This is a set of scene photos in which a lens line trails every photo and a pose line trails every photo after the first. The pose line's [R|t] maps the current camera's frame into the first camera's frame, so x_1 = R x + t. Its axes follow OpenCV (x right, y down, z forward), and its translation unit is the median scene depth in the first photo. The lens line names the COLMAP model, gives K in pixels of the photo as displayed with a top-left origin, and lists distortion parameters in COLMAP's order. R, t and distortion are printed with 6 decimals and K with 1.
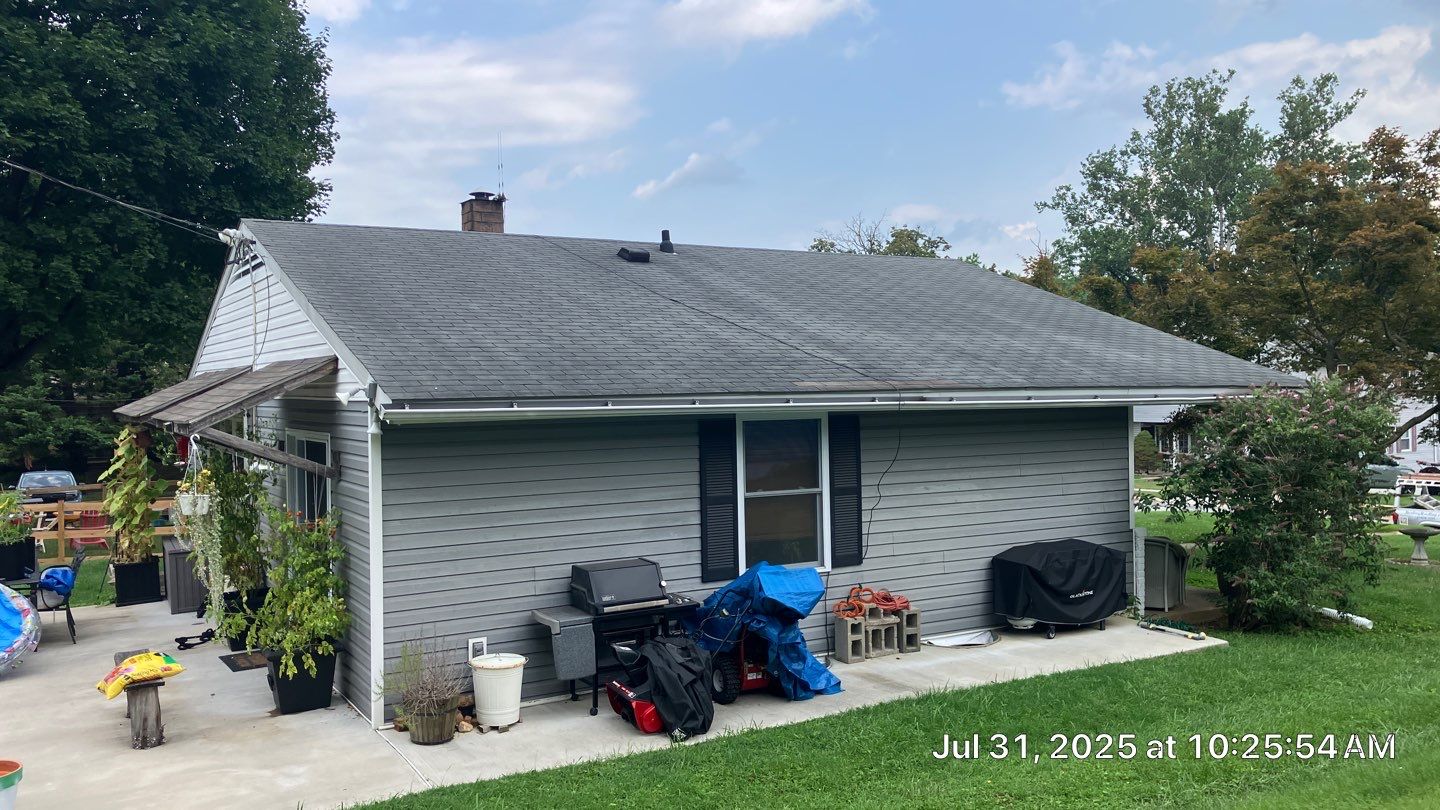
lens RADIAL K [[1200.9, 0, 714.2], [0, 1200.9, 365.2], [0, 0, 1]] dist [0.029318, -0.005956]
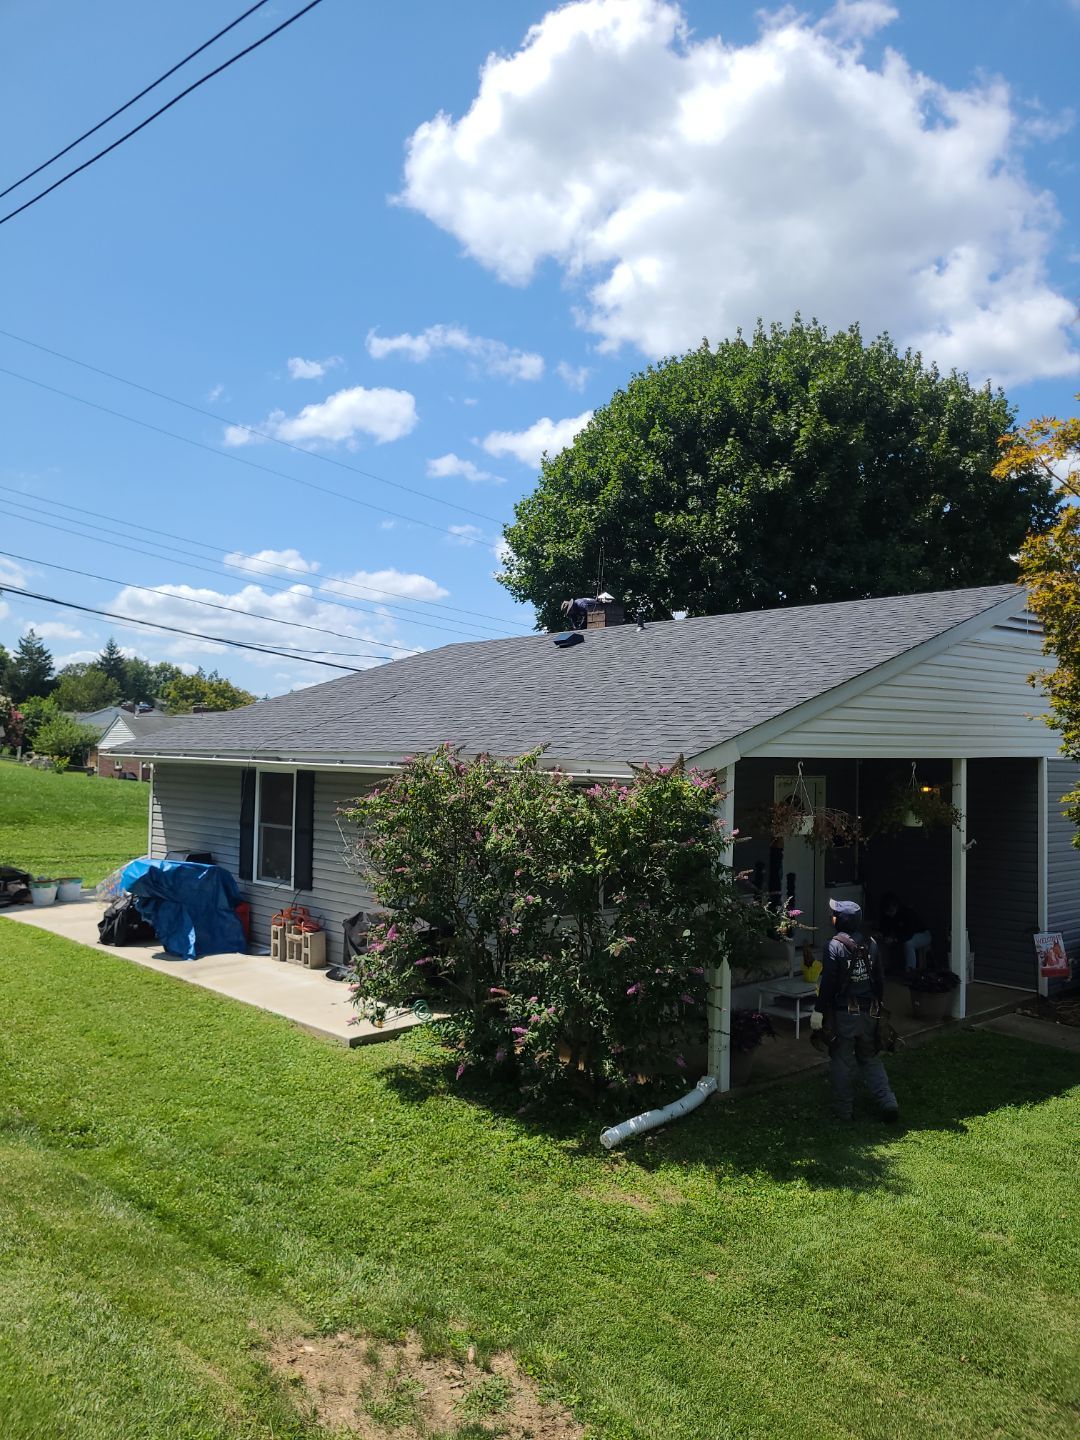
lens RADIAL K [[1092.4, 0, 574.5], [0, 1092.4, 768.2], [0, 0, 1]] dist [0.032942, 0.001788]
pose [[0.225804, 0.028255, -0.973763, 1.230547], [-0.004440, 0.999599, 0.027976, 0.004102], [0.974163, -0.001994, 0.225839, 0.963800]]
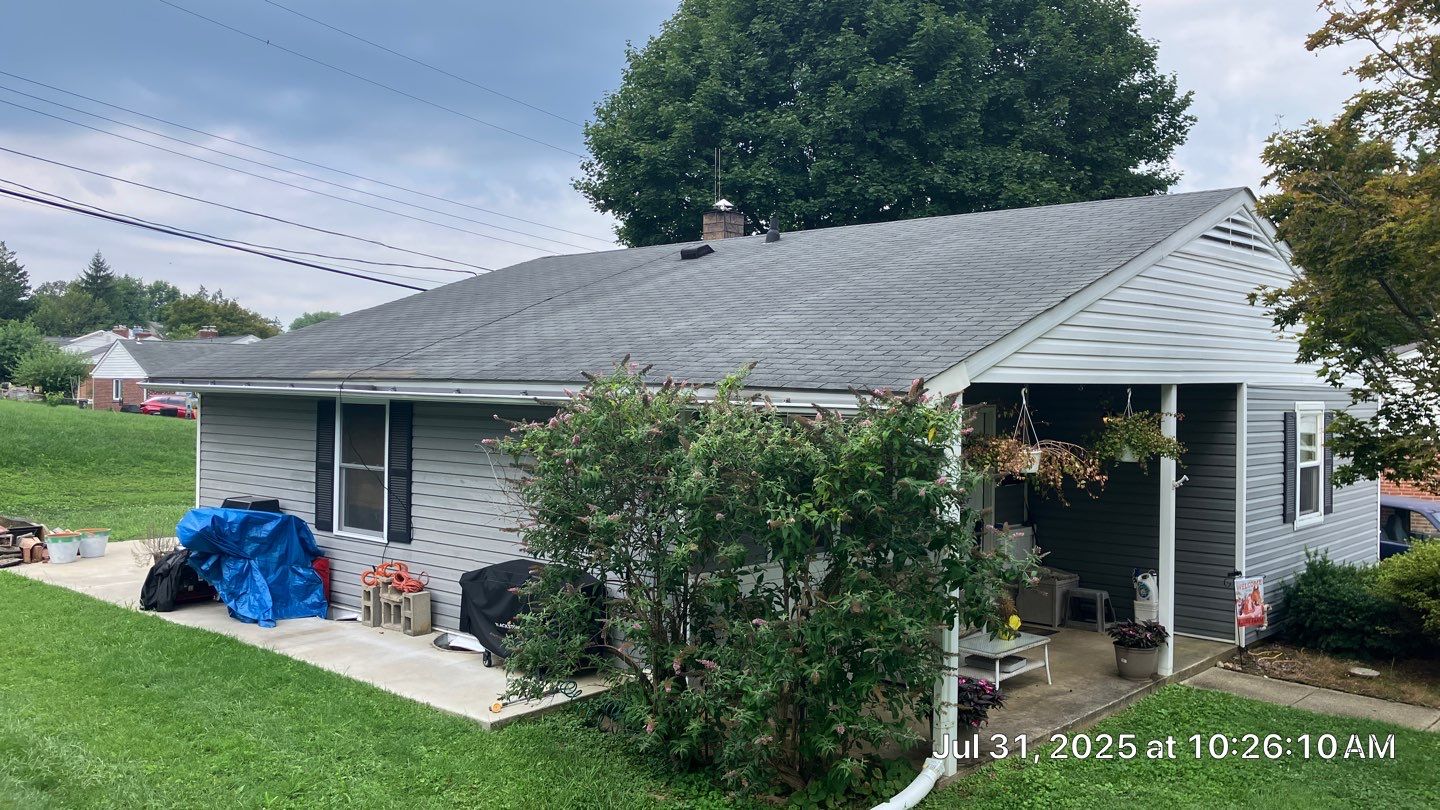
lens RADIAL K [[1190.0, 0, 720.0], [0, 1190.0, 405.0], [0, 0, 1]] dist [0.019937, -0.003945]
pose [[0.309450, 0.031534, -0.950393, 1.150773], [-0.002800, 0.999476, 0.032250, 0.007966], [0.950912, -0.007319, 0.309376, 0.893251]]
